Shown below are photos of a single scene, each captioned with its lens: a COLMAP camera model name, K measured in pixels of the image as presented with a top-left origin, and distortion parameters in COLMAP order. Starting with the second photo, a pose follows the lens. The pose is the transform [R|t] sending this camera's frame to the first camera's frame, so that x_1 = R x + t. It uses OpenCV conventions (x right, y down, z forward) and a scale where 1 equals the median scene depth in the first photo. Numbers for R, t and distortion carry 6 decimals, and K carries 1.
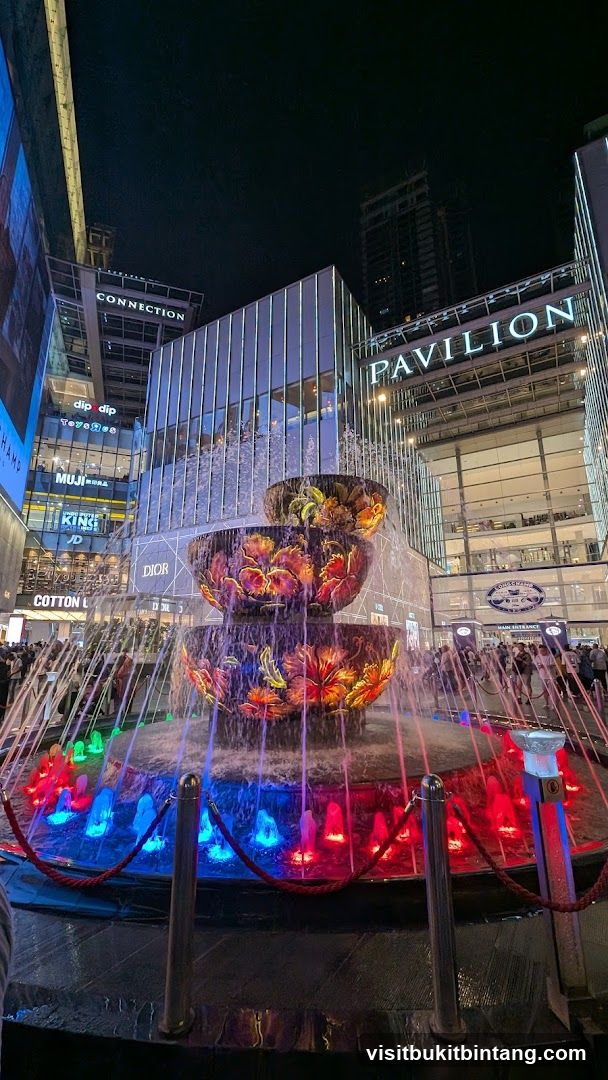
lens RADIAL K [[444.0, 0, 302.8], [0, 444.0, 537.6], [0, 0, 1]] dist [0.002263, -0.000141]
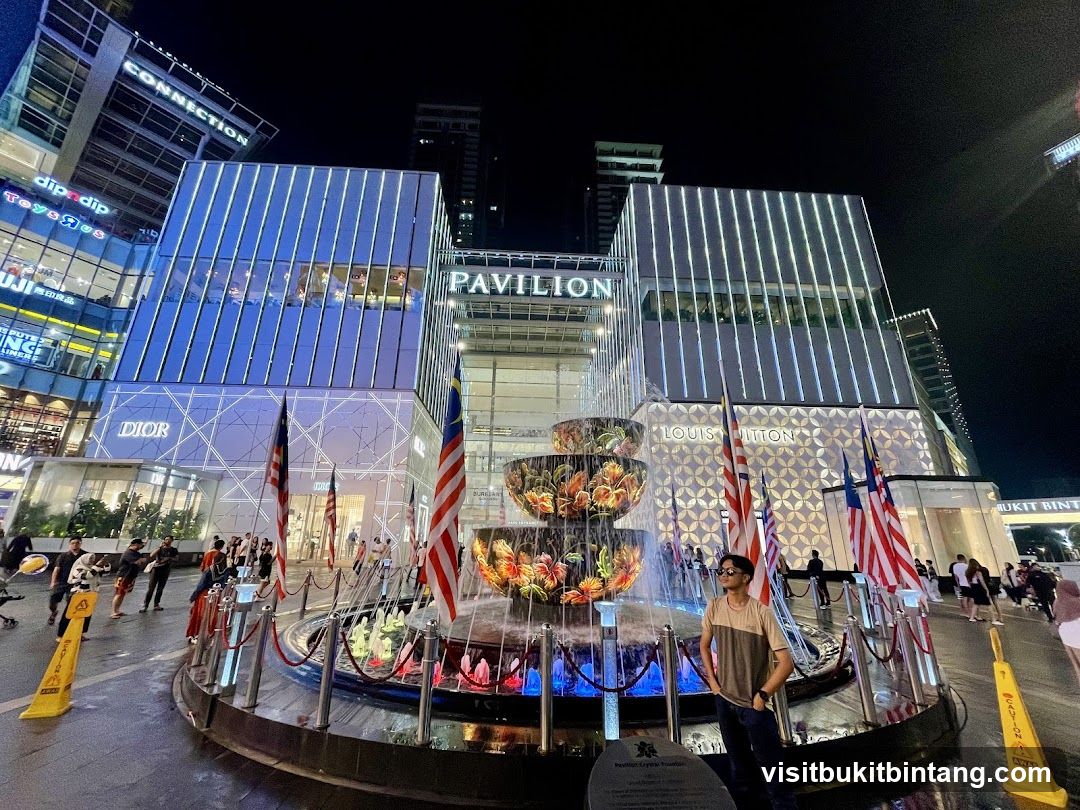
lens RADIAL K [[432.4, 0, 534.4], [0, 432.4, 402.0], [0, 0, 1]] dist [-0.000709, 0.000005]
pose [[0.838975, 0.184095, 0.512083, -0.153490], [-0.153455, 0.982884, -0.101935, -0.002438], [-0.522084, 0.006939, 0.852866, -0.000767]]
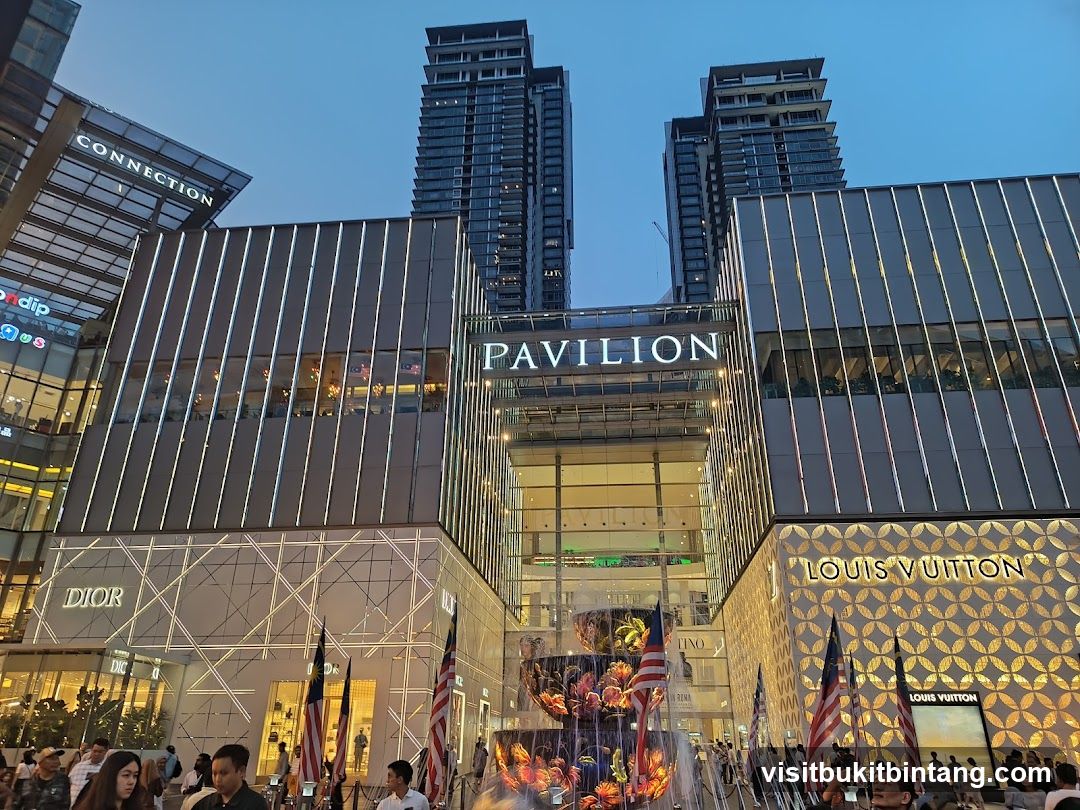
lens RADIAL K [[738.9, 0, 541.6], [0, 738.9, 407.0], [0, 0, 1]] dist [0.045620, -0.042538]
pose [[0.911350, 0.179032, 0.370659, -0.200192], [-0.111753, 0.974255, -0.195804, -0.045106], [-0.396172, 0.137023, 0.907895, -0.167718]]
